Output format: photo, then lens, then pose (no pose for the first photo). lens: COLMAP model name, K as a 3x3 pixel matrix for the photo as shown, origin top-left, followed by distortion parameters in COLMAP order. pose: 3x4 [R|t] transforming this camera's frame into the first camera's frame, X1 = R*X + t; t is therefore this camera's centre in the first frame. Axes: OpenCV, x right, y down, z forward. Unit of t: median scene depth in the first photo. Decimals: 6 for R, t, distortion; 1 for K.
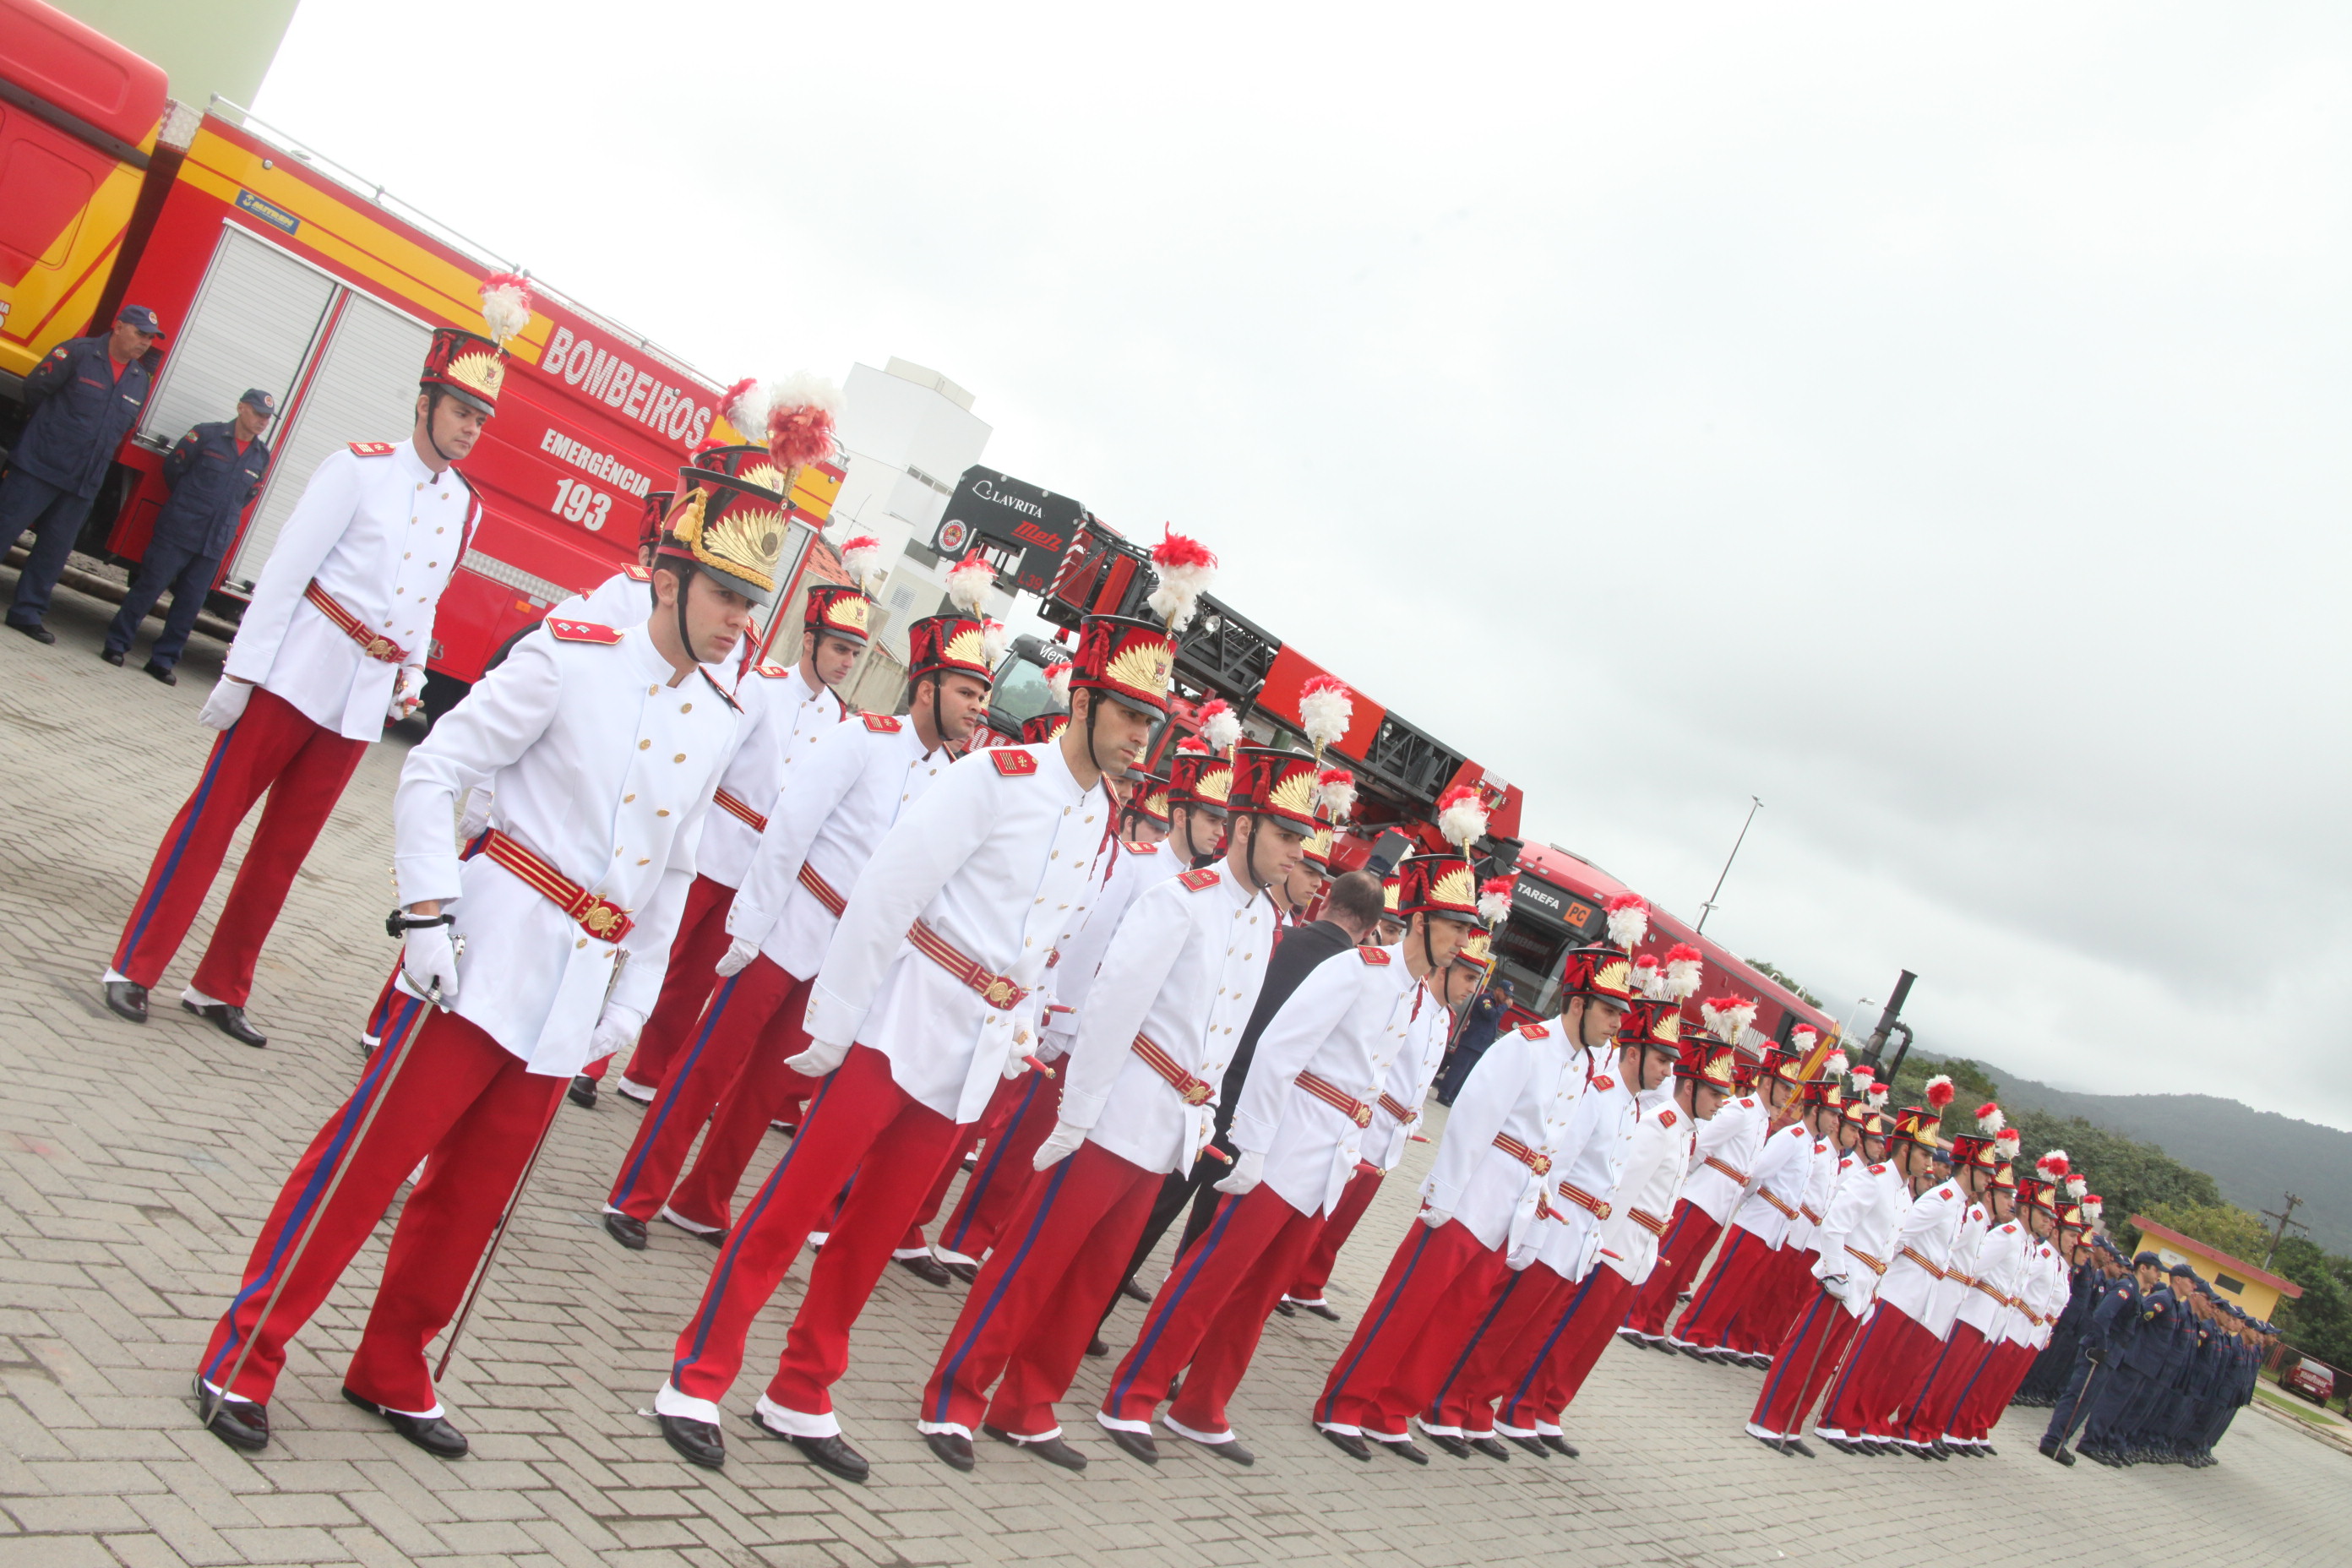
lens RADIAL K [[2382.9, 0, 1130.3], [0, 2382.9, 833.0], [0, 0, 1]] dist [-0.057580, 0.000000]
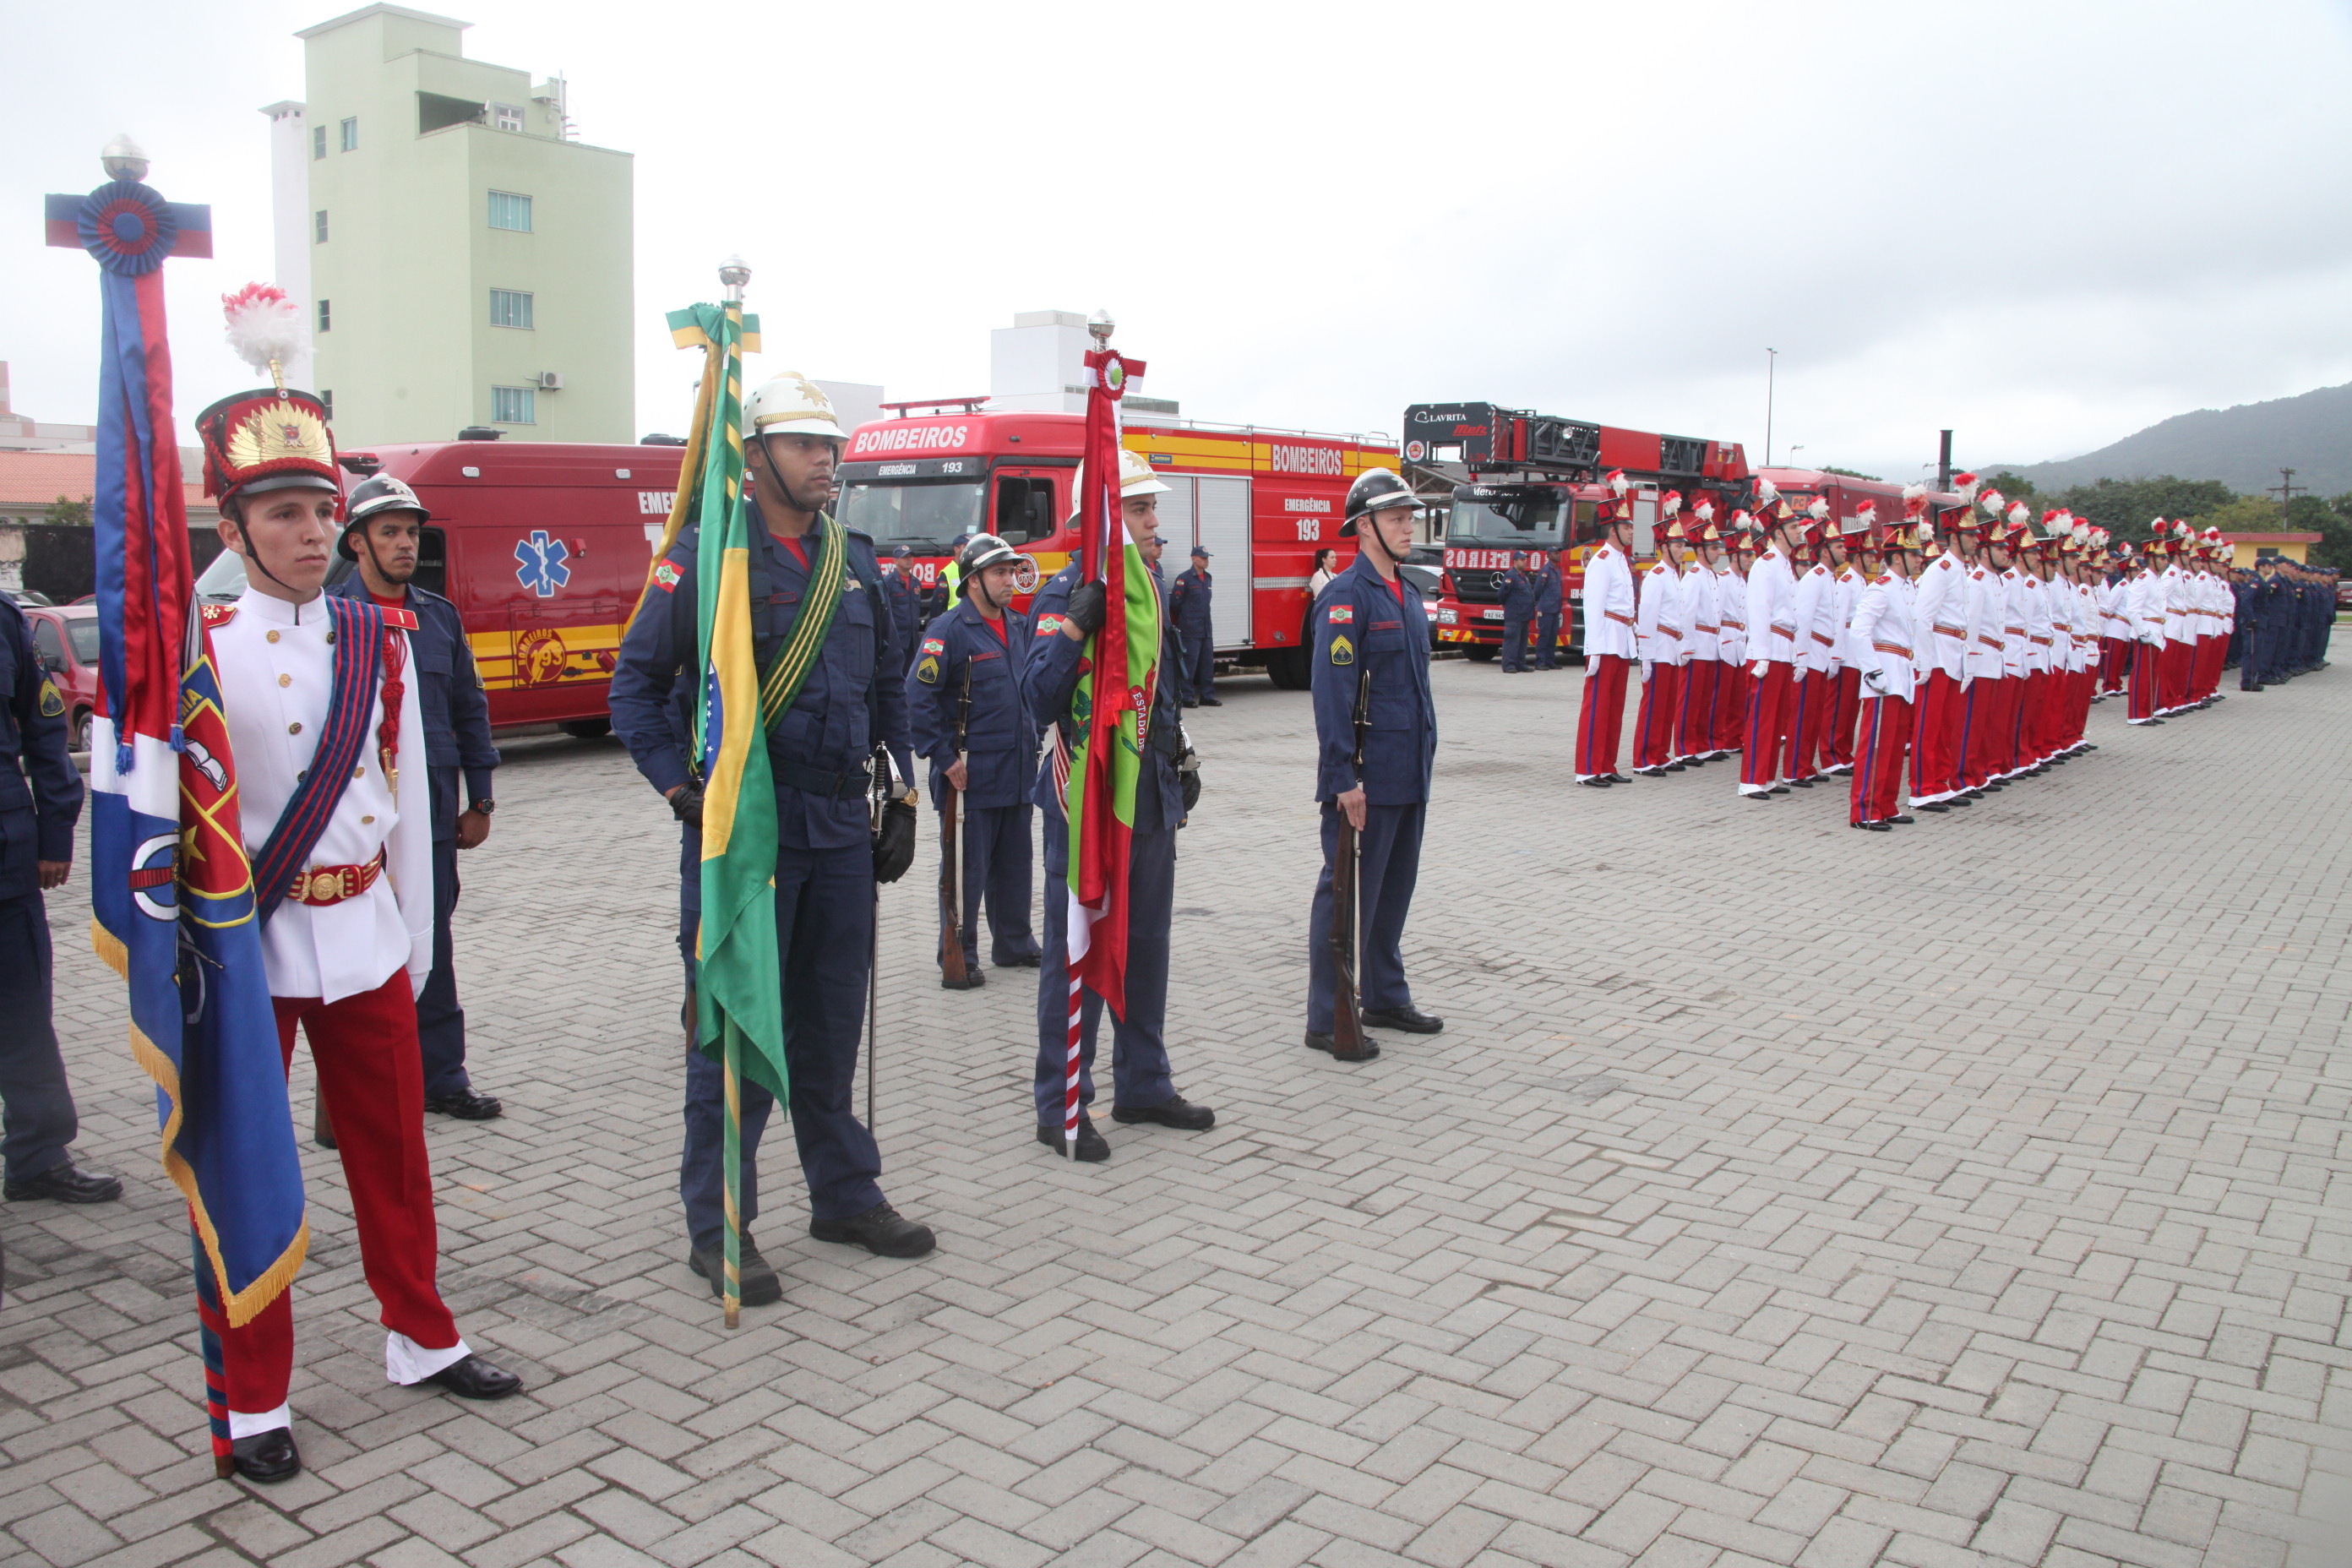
lens RADIAL K [[1977.8, 0, 1094.5], [0, 1977.8, 822.6], [0, 0, 1]] dist [-0.117224, 0.064099]
pose [[0.909426, -0.399457, -0.115666, -0.292089], [0.409732, 0.908253, 0.084832, -0.128489], [0.071167, -0.124541, 0.989659, -0.521071]]
